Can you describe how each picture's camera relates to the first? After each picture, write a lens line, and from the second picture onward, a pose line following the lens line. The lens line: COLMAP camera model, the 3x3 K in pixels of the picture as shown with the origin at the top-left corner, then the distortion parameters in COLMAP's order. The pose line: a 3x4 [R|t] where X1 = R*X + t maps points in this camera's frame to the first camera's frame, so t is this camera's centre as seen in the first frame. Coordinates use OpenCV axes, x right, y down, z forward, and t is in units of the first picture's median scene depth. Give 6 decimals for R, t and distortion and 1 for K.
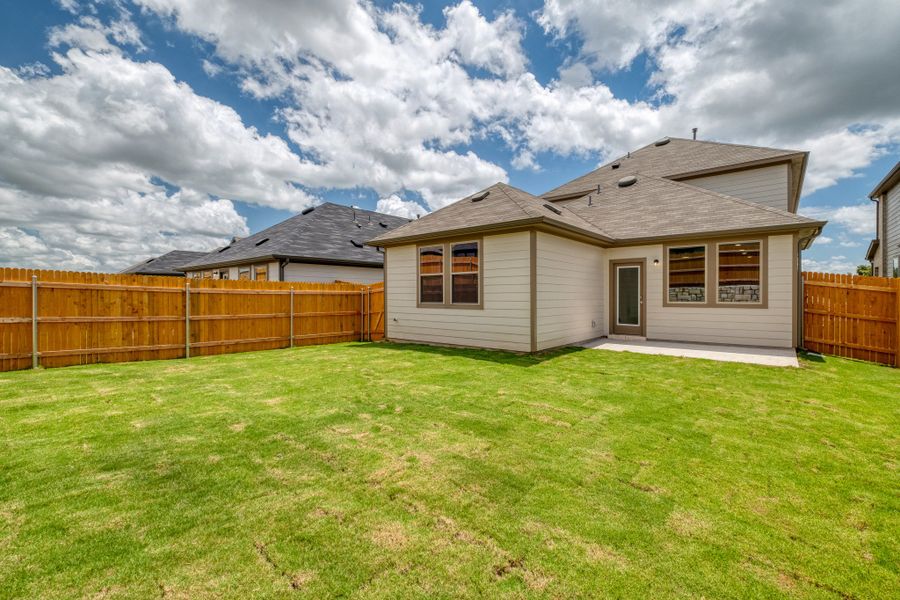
lens RADIAL K [[389.6, 0, 450.3], [0, 389.6, 296.3], [0, 0, 1]] dist [-0.000840, -0.000965]
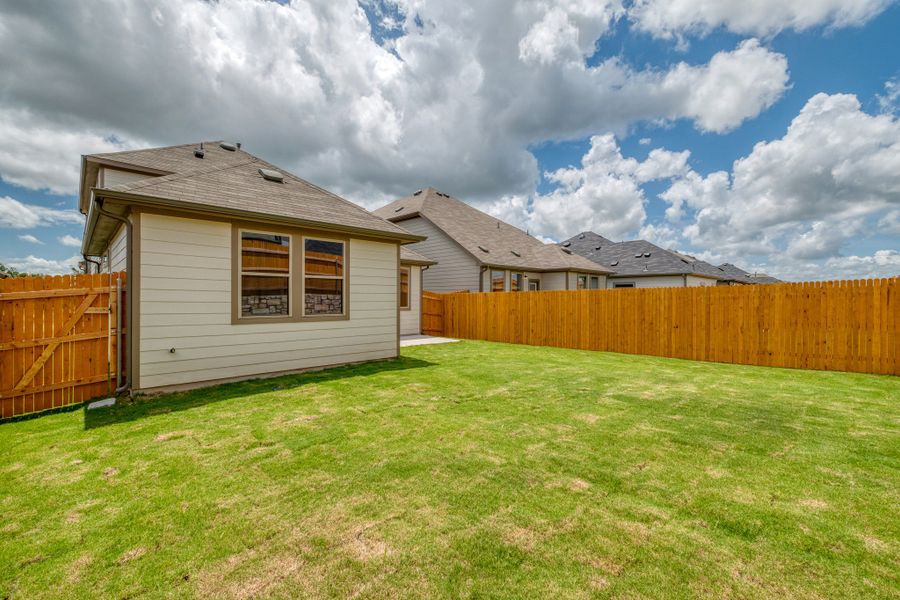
lens RADIAL K [[389.6, 0, 450.3], [0, 389.6, 296.3], [0, 0, 1]] dist [-0.000840, -0.000965]
pose [[0.096793, 0.006293, 0.995285, -0.744312], [-0.007724, 0.999955, -0.005571, -0.016909], [-0.995275, -0.007148, 0.096837, 0.656261]]
